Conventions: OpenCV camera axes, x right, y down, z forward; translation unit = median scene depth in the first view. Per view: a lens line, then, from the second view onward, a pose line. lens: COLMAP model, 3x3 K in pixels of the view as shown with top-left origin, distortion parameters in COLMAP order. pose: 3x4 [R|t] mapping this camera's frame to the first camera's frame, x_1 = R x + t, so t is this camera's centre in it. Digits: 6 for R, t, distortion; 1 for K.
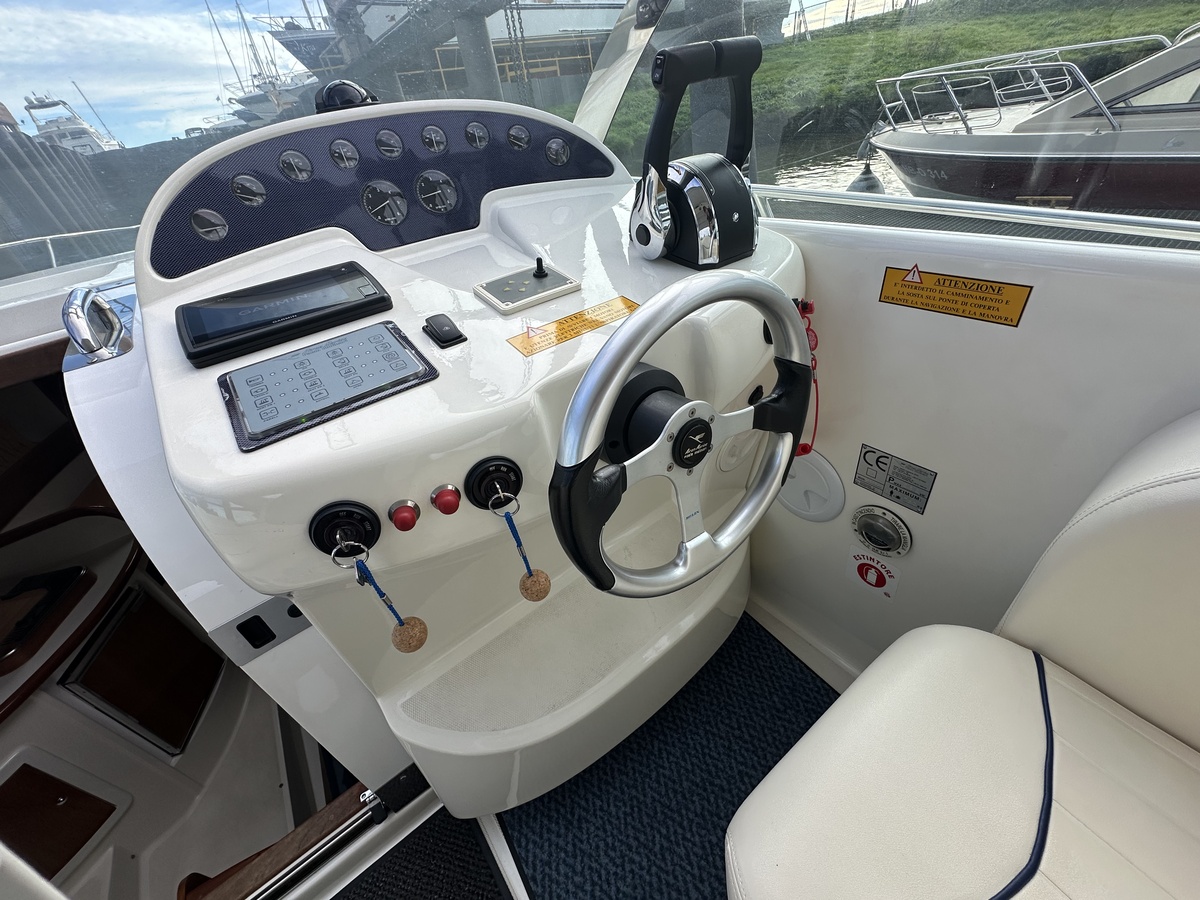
lens RADIAL K [[477.3, 0, 604.3], [0, 477.3, 452.4], [0, 0, 1]] dist [-0.004027, 0.000707]
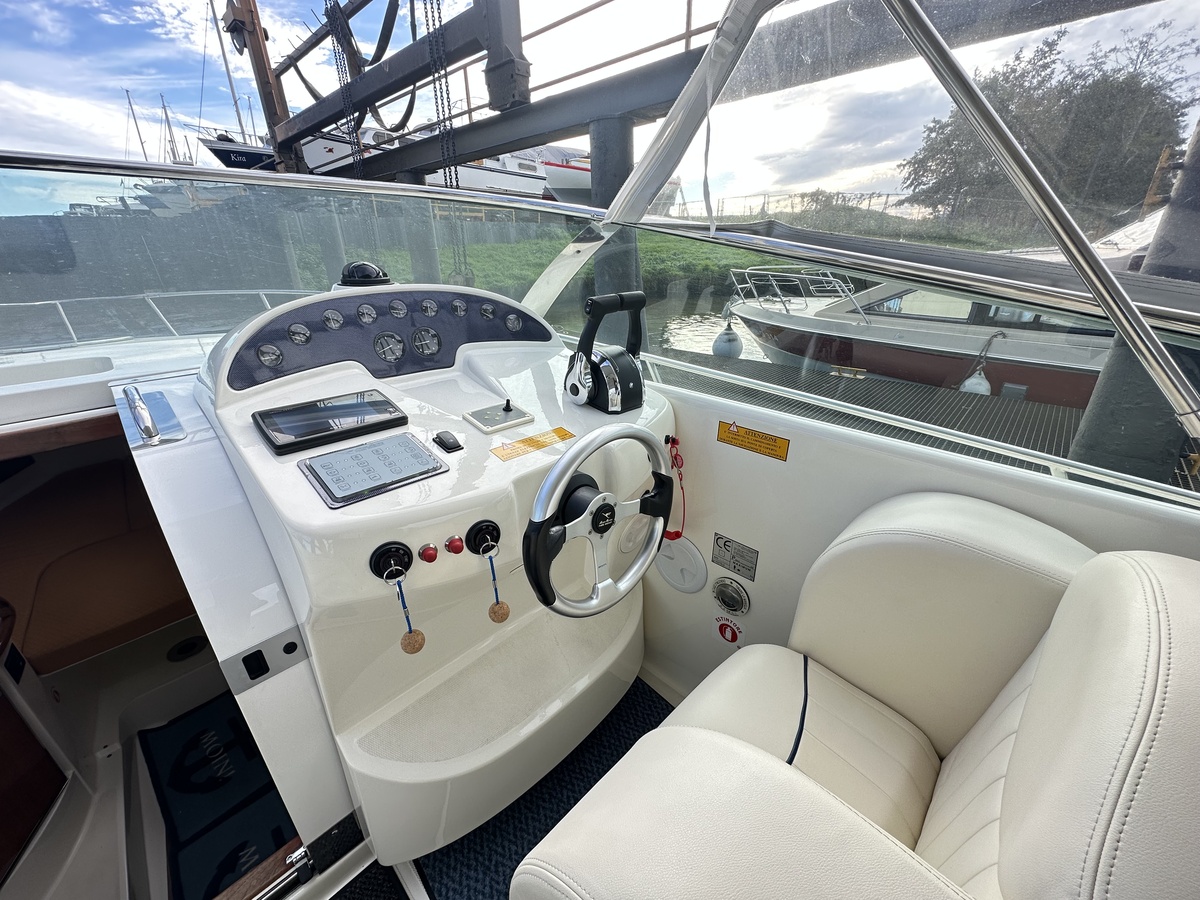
lens RADIAL K [[477.3, 0, 603.3], [0, 477.3, 460.2], [0, 0, 1]] dist [-0.004027, 0.000707]
pose [[0.979891, 0.059467, 0.190467, -0.106137], [-0.017522, 0.976514, -0.214738, 0.102222], [-0.198764, 0.207083, 0.957919, -0.459997]]
